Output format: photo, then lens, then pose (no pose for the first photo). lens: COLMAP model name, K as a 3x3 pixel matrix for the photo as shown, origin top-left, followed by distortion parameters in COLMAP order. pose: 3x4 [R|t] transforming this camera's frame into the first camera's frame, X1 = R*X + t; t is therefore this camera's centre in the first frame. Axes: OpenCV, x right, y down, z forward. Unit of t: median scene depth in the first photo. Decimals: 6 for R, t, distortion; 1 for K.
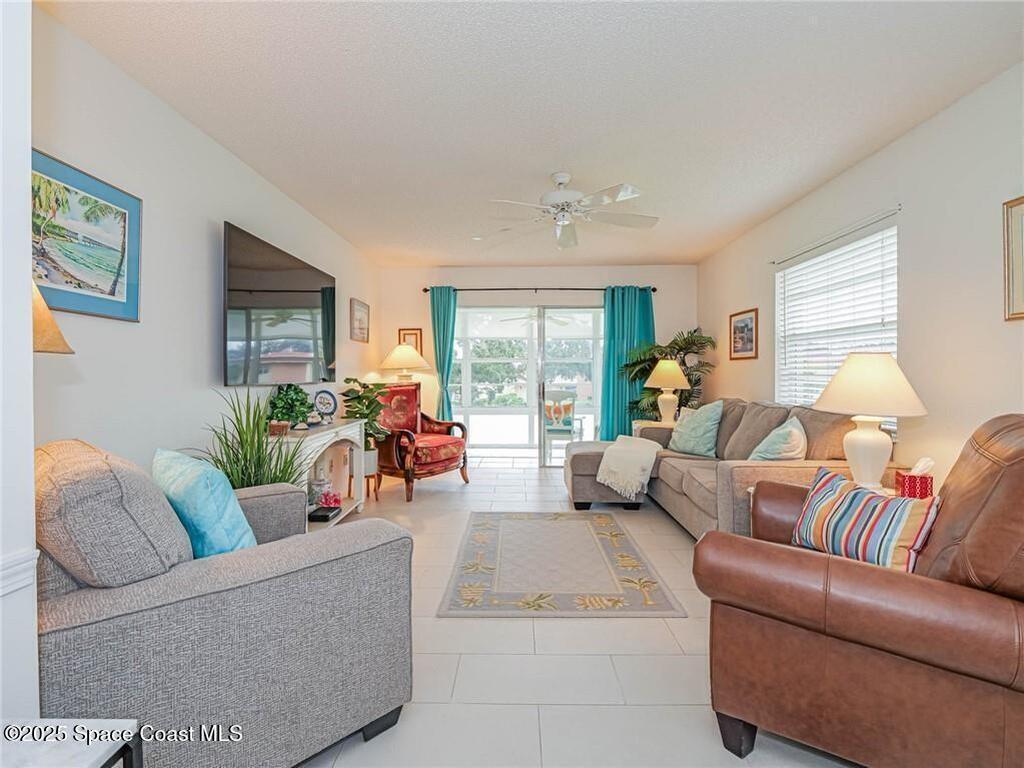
lens RADIAL K [[496.4, 0, 509.5], [0, 496.4, 378.4], [0, 0, 1]] dist [-0.001160, -0.000465]
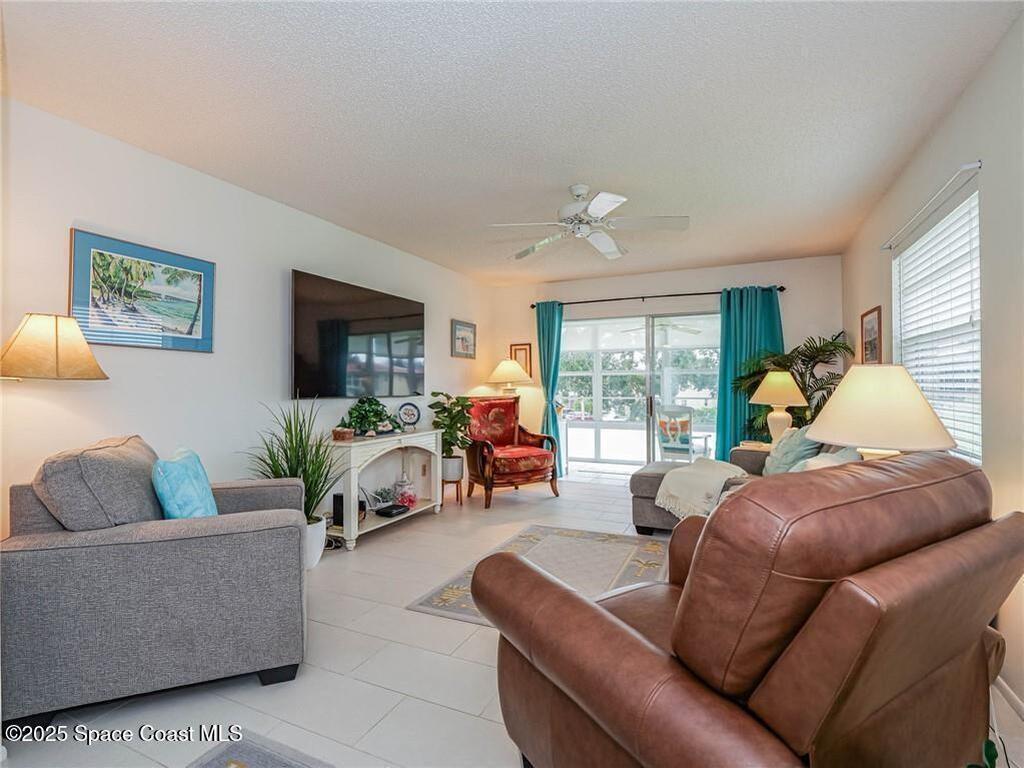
lens RADIAL K [[507.6, 0, 512.0], [0, 507.6, 384.0], [0, 0, 1]] dist [-0.001727, -0.000556]
pose [[0.916428, -0.001969, -0.400194, 0.275812], [-0.002408, 0.999943, -0.010434, -0.006640], [0.400192, 0.010525, 0.916371, 0.022443]]
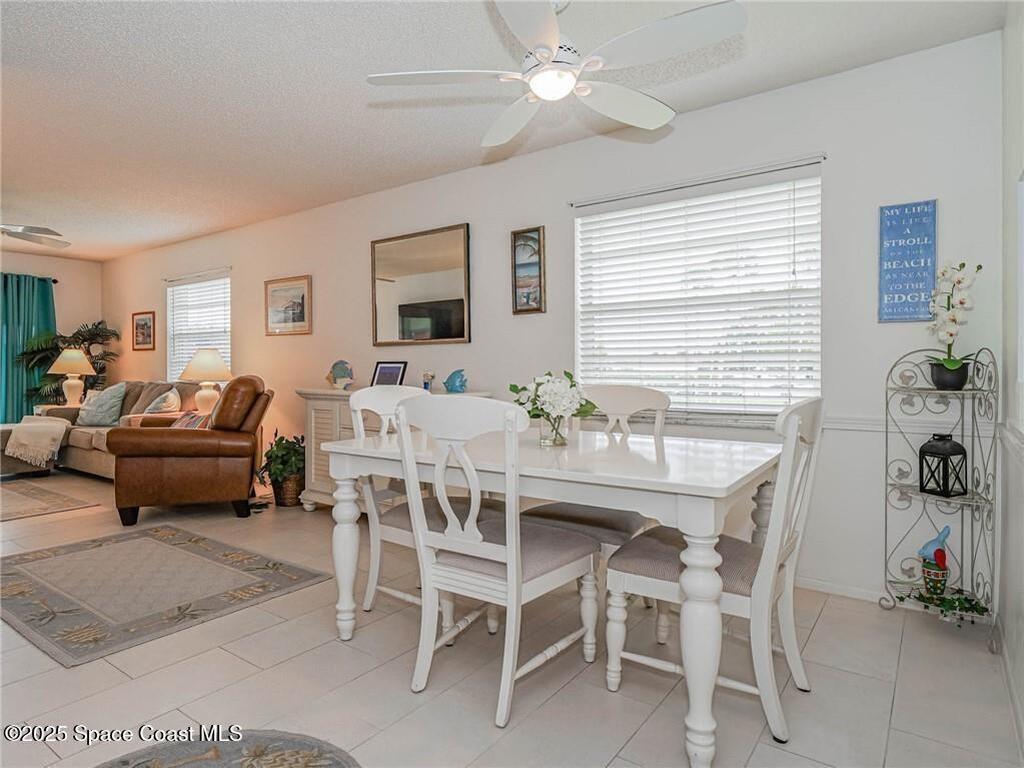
lens RADIAL K [[602.5, 0, 510.3], [0, 602.5, 377.0], [0, 0, 1]] dist [-0.004389, -0.001976]
pose [[0.569889, -0.009020, 0.821672, -0.257195], [0.004986, 0.999959, 0.007519, 0.022685], [-0.821706, -0.000188, 0.569911, -0.644627]]
